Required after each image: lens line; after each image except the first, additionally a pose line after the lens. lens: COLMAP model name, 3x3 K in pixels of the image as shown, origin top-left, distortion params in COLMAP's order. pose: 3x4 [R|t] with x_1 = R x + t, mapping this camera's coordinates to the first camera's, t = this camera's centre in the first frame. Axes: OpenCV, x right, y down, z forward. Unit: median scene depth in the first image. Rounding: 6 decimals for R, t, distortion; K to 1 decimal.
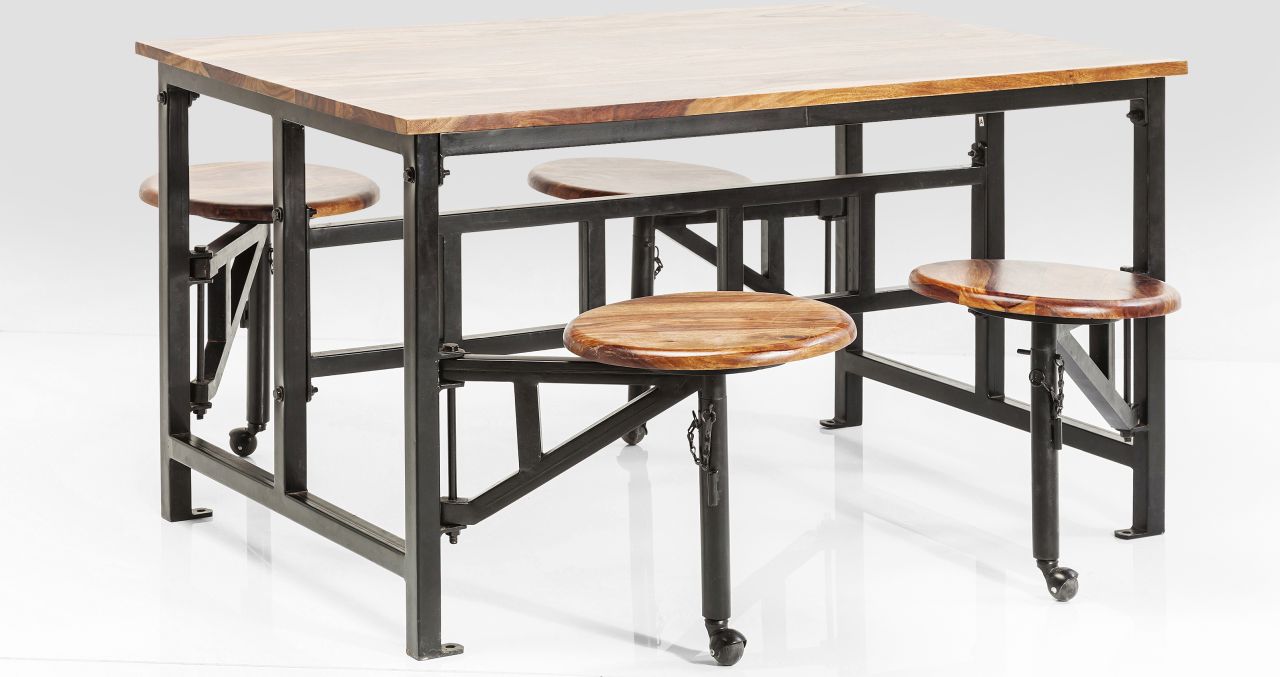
lens RADIAL K [[3669.4, 0, 639.9], [0, 3669.4, 338.0], [0, 0, 1]] dist [0.148073, 0.000000]
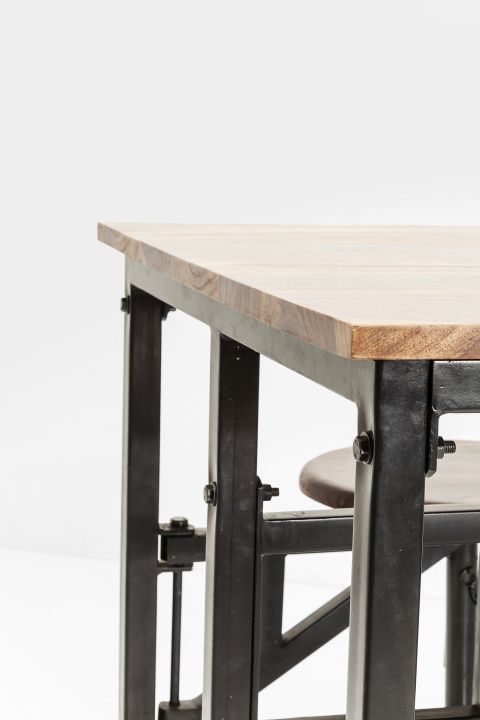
lens RADIAL K [[1783.3, 0, 240.2], [0, 1783.3, 360.2], [0, 0, 1]] dist [-0.026009, 0.000000]
pose [[0.956319, 0.061179, -0.285851, -0.013904], [-0.083254, 0.994360, -0.065711, -0.039094], [0.280219, 0.086639, 0.956018, 0.778320]]
